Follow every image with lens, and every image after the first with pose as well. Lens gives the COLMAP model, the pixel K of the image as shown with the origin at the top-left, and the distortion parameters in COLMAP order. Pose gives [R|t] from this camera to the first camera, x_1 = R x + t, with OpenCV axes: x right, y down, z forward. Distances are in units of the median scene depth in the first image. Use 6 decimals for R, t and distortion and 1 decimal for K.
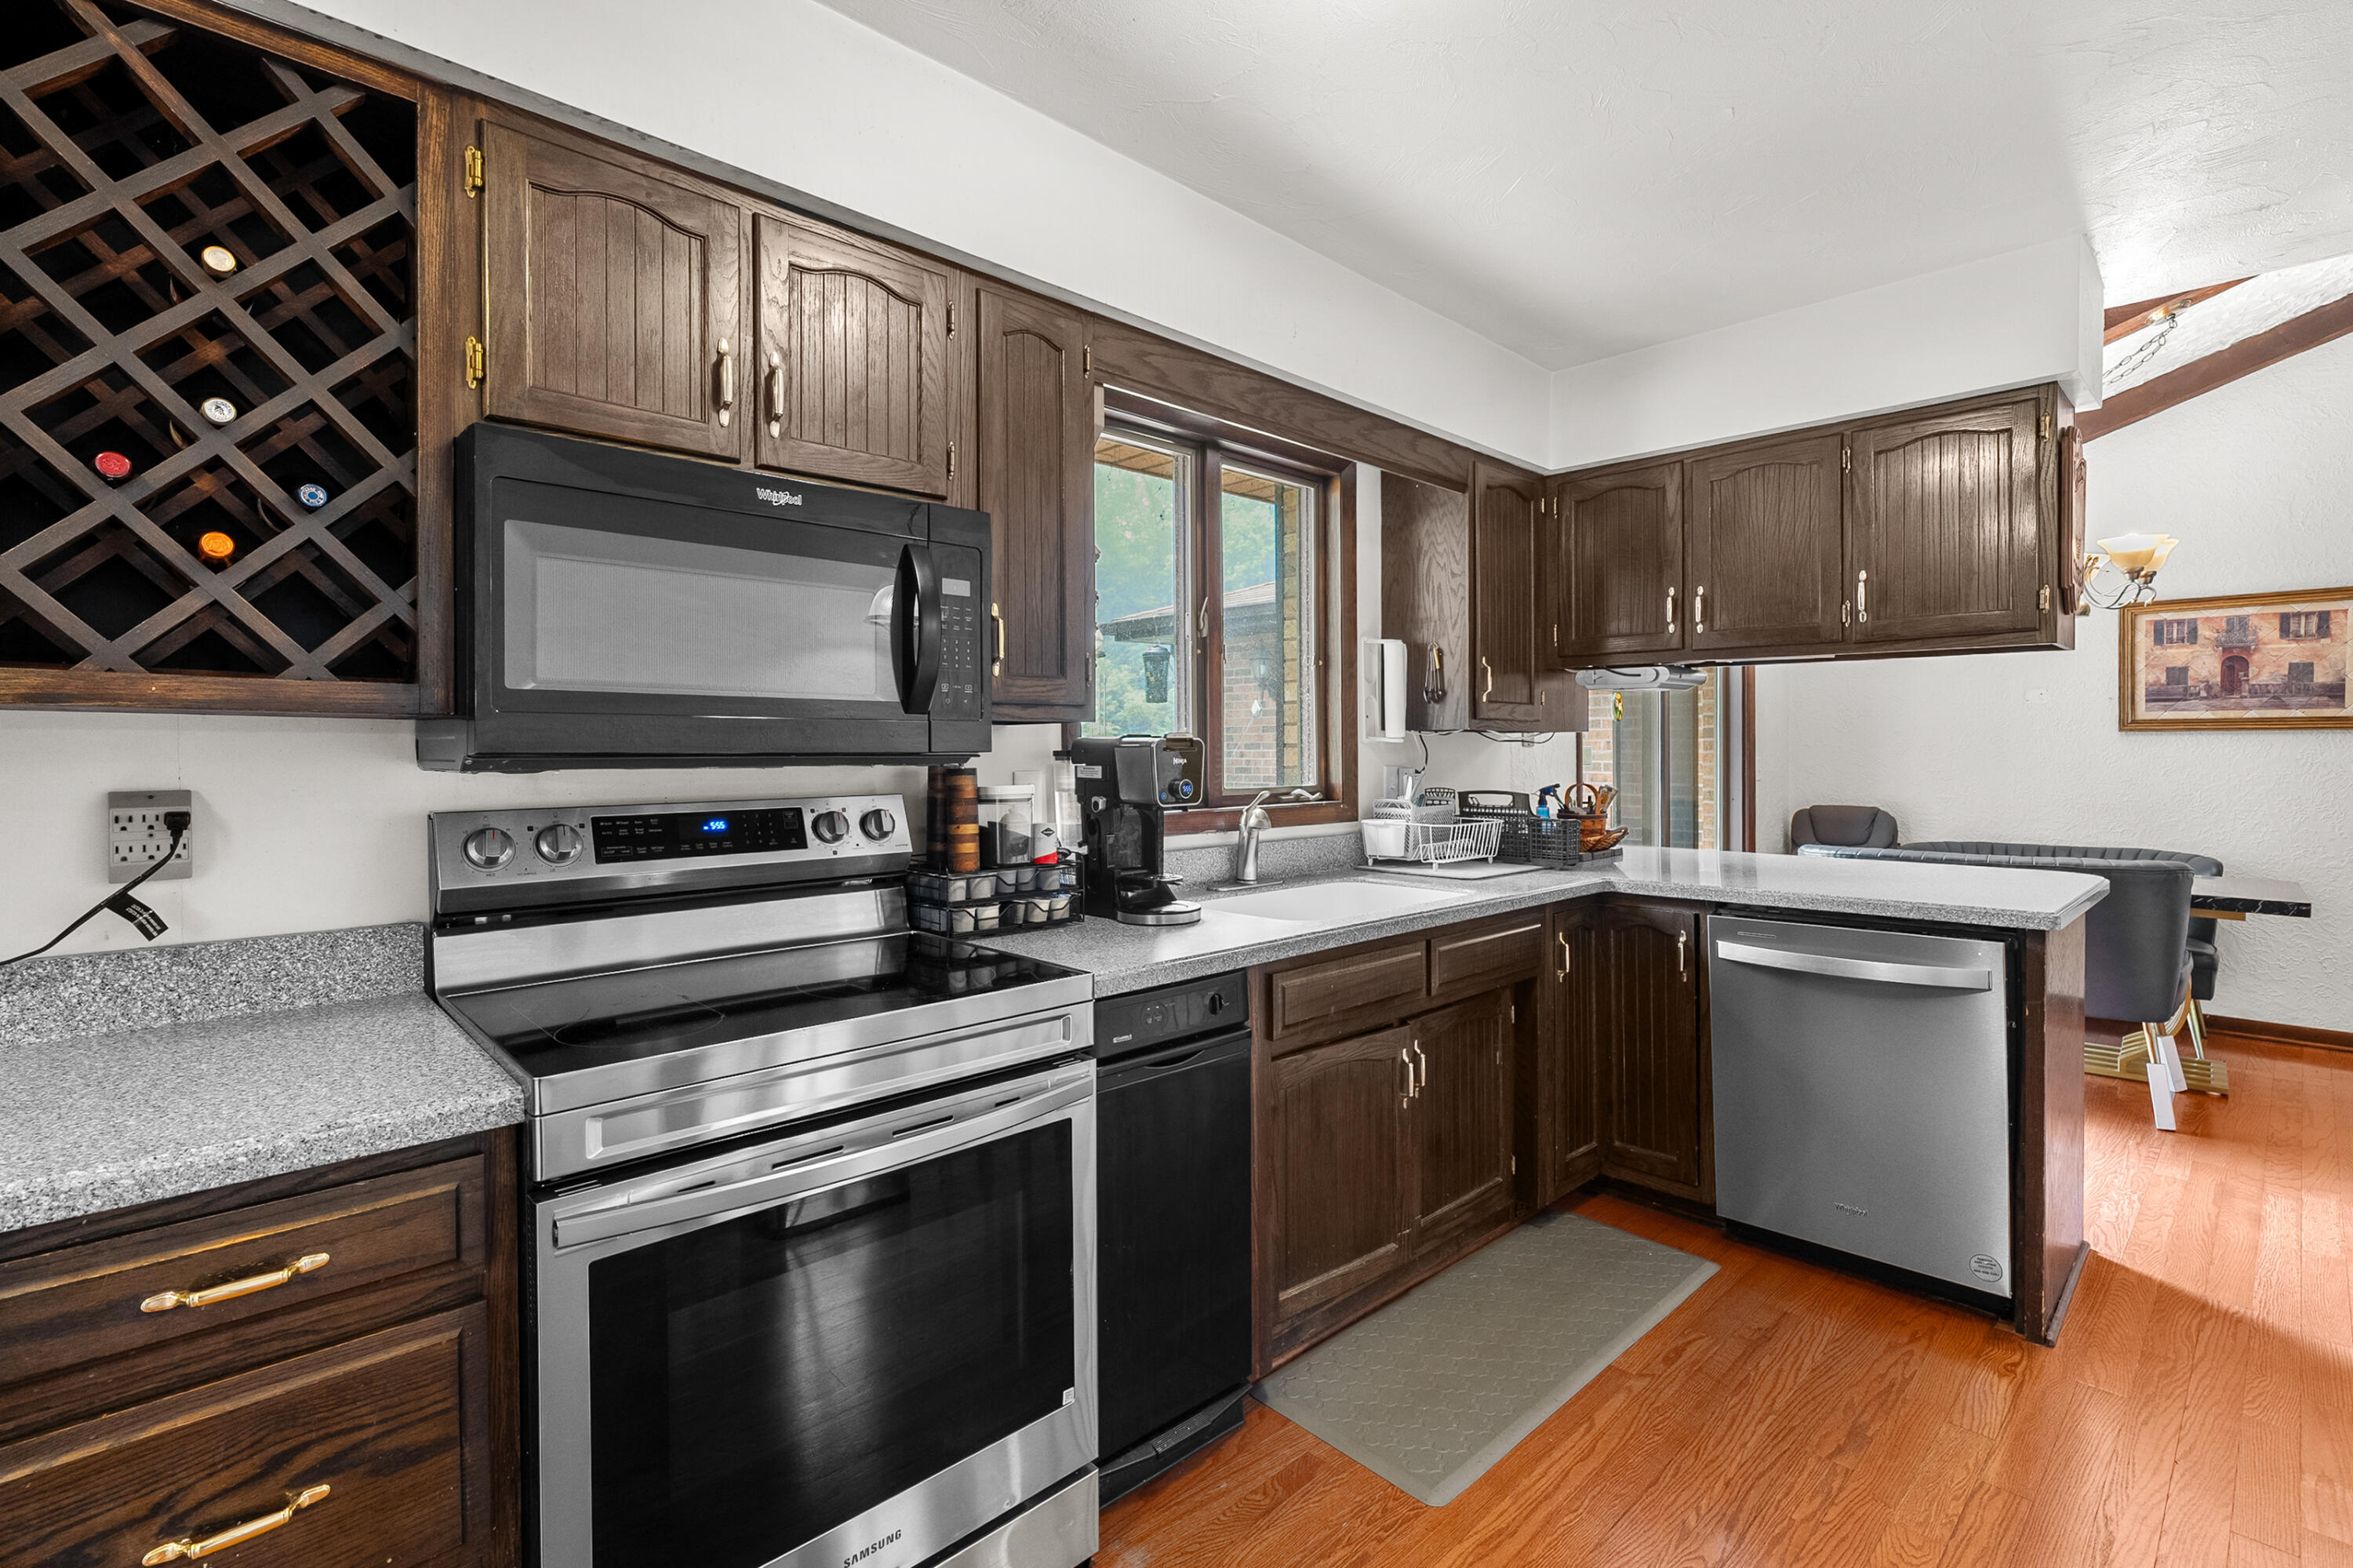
lens RADIAL K [[1071.5, 0, 1183.9], [0, 1071.5, 752.7], [0, 0, 1]] dist [-0.010168, 0.004102]
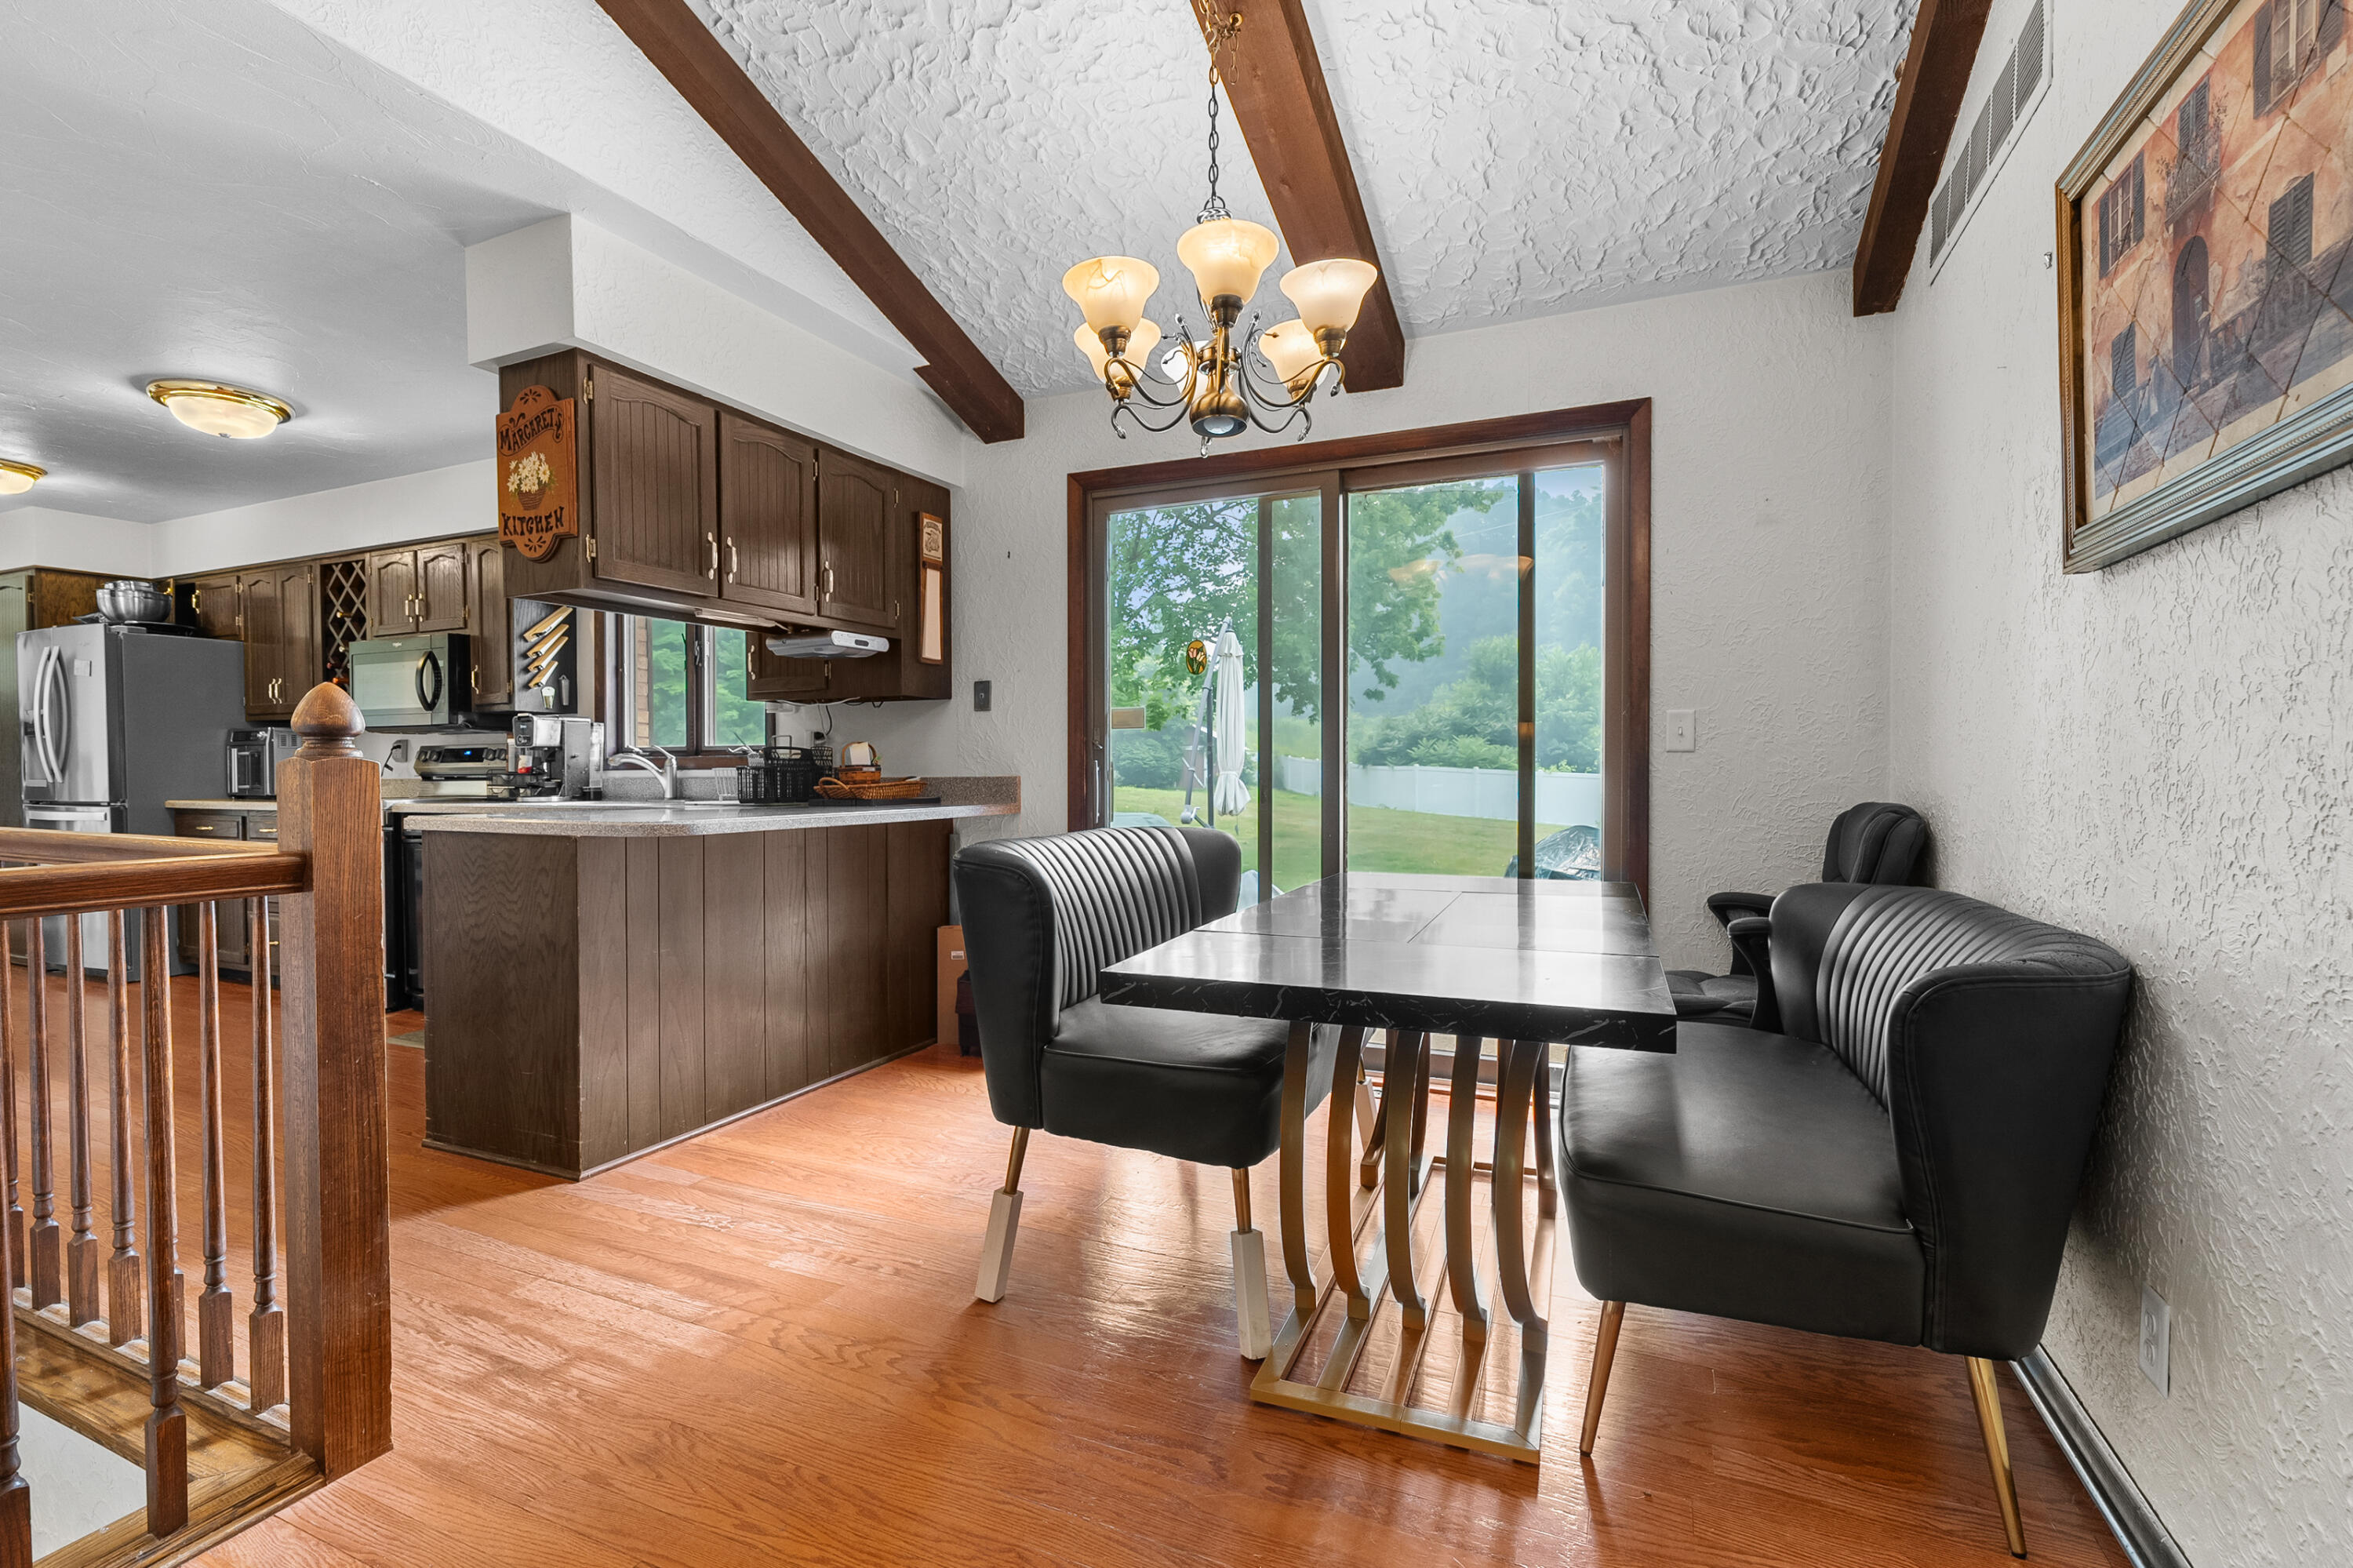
lens RADIAL K [[1071.5, 0, 1180.3], [0, 1071.5, 797.3], [0, 0, 1]] dist [-0.010168, 0.004102]
pose [[0.371246, 0.022673, -0.928258, 2.090857], [-0.004700, 0.999735, 0.022539, 0.080022], [0.928523, -0.004005, 0.371254, 1.212454]]
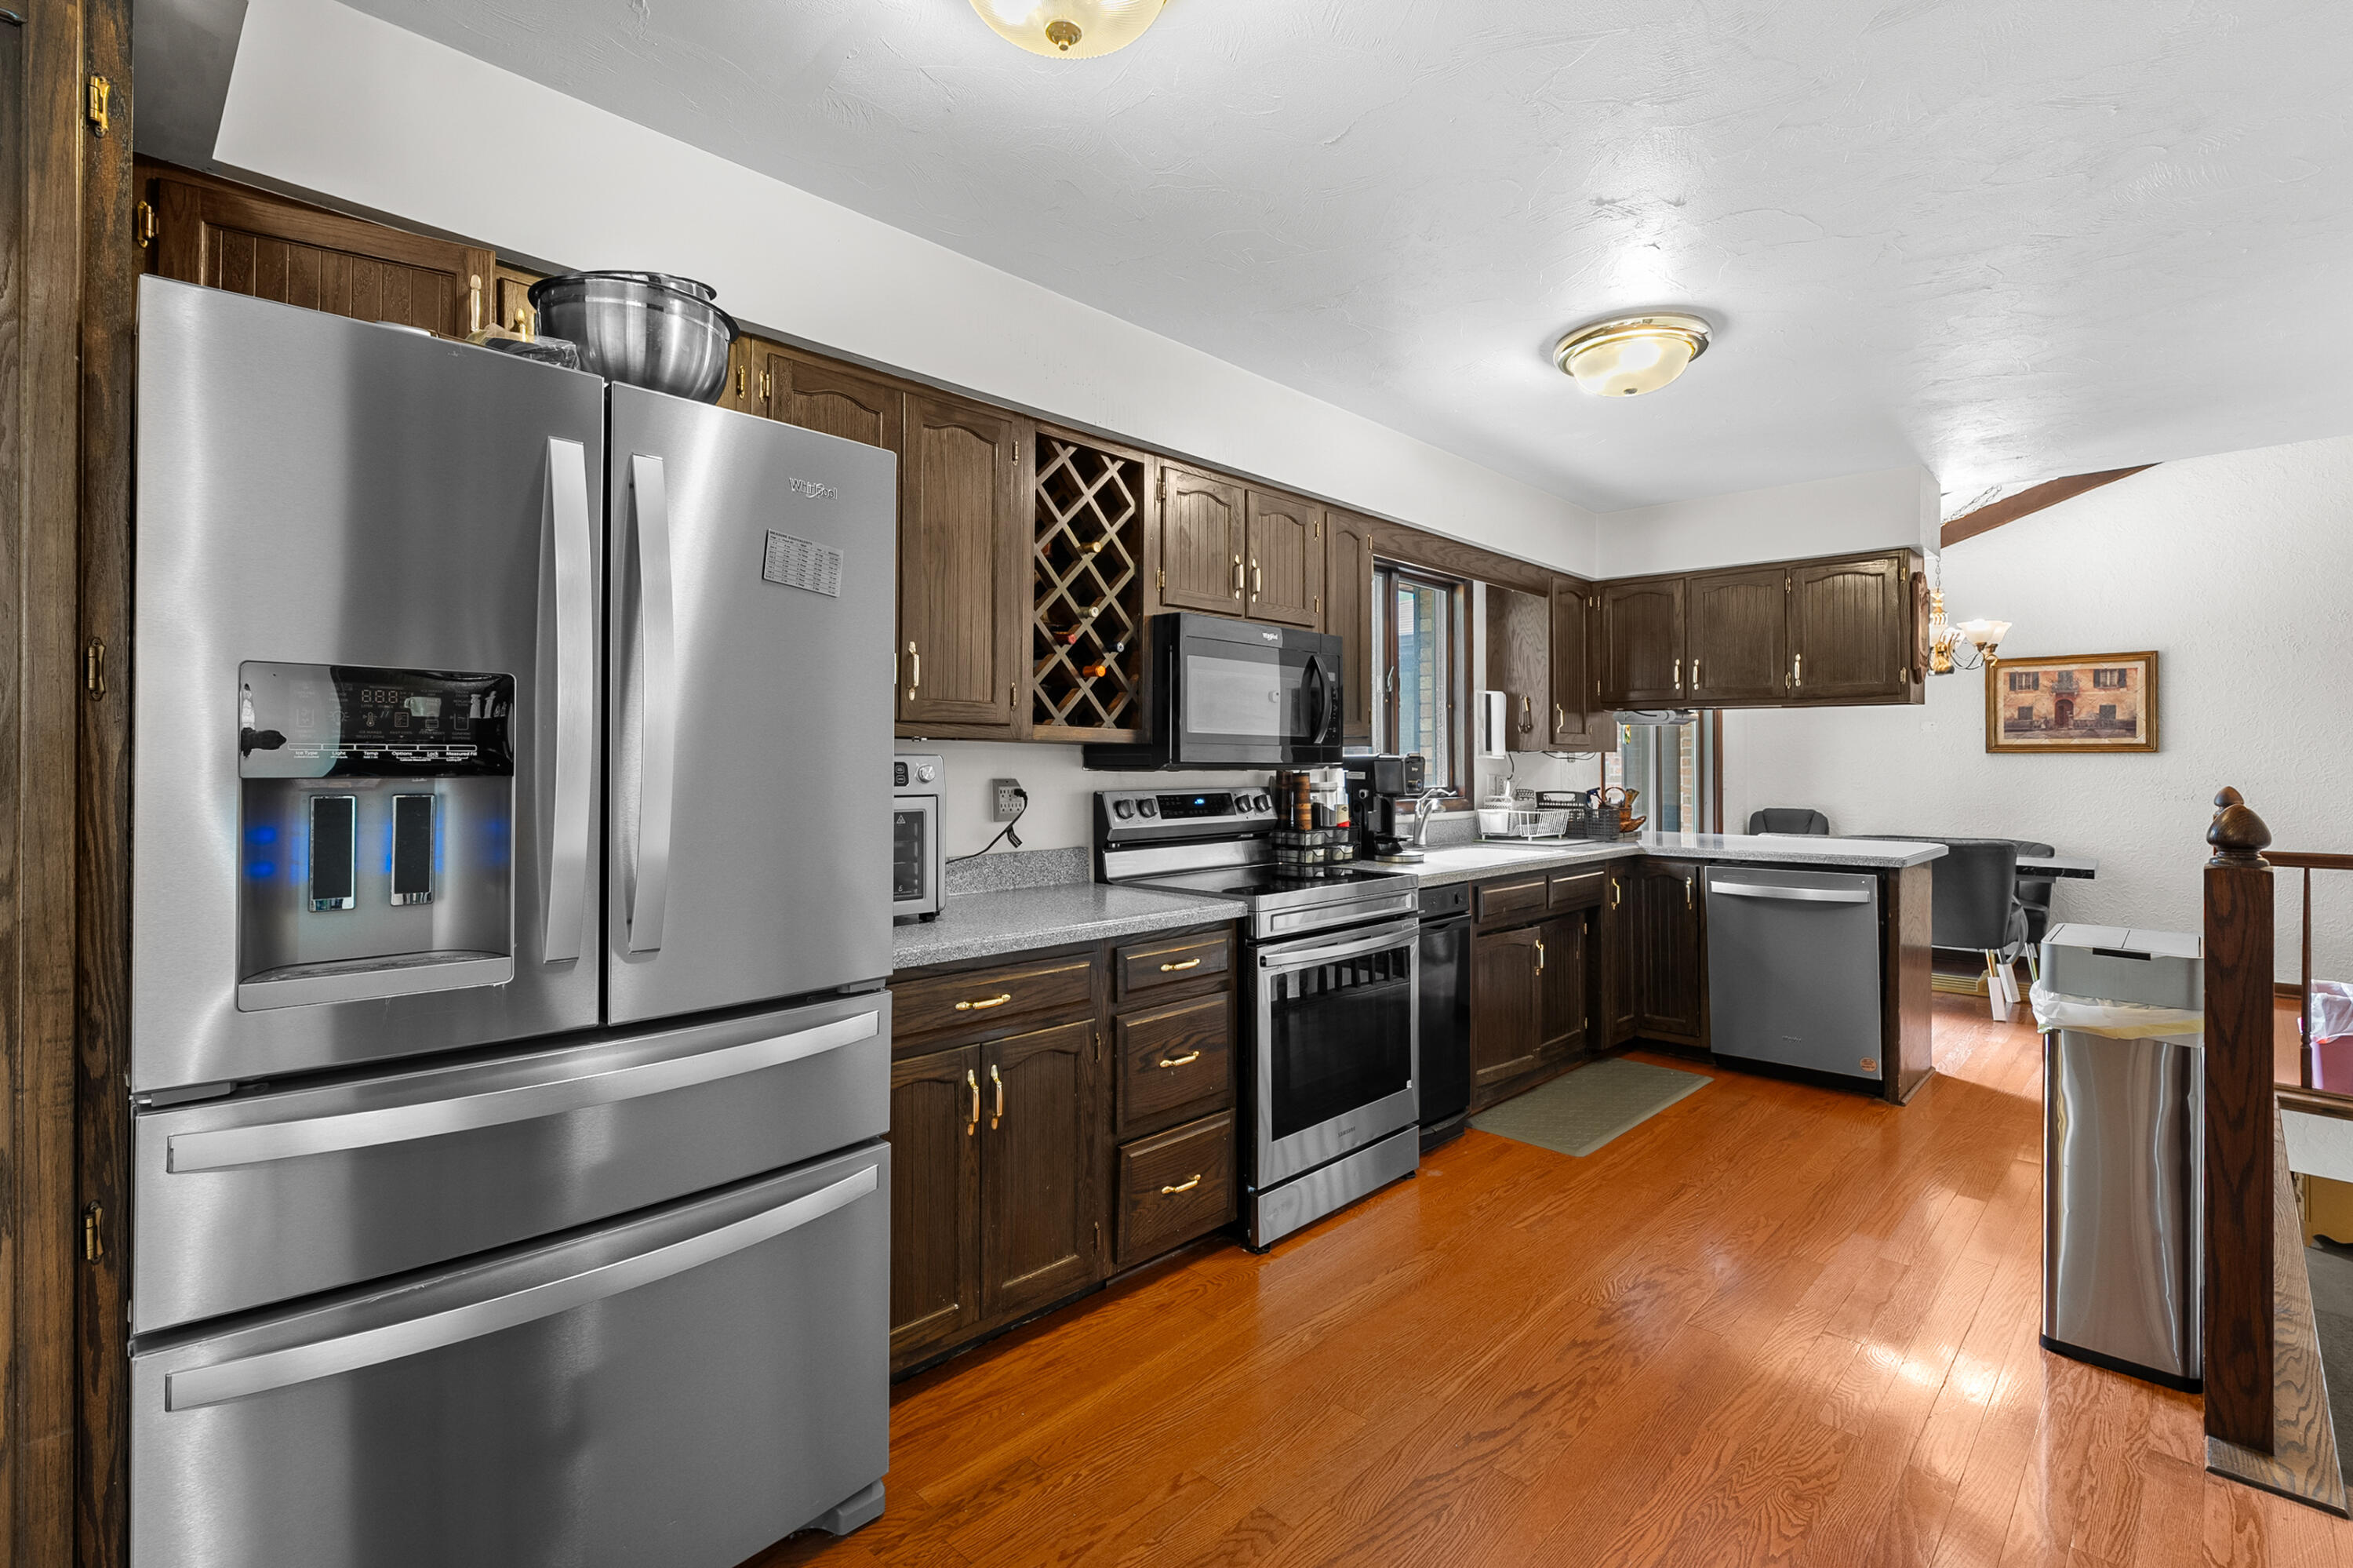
lens RADIAL K [[1071.5, 0, 1183.1], [0, 1071.5, 755.8], [0, 0, 1]] dist [-0.010168, 0.004102]
pose [[0.999311, 0.004598, 0.036841, -0.378210], [-0.004143, 0.999915, -0.012396, 0.008297], [-0.036895, 0.012235, 0.999244, -0.619958]]
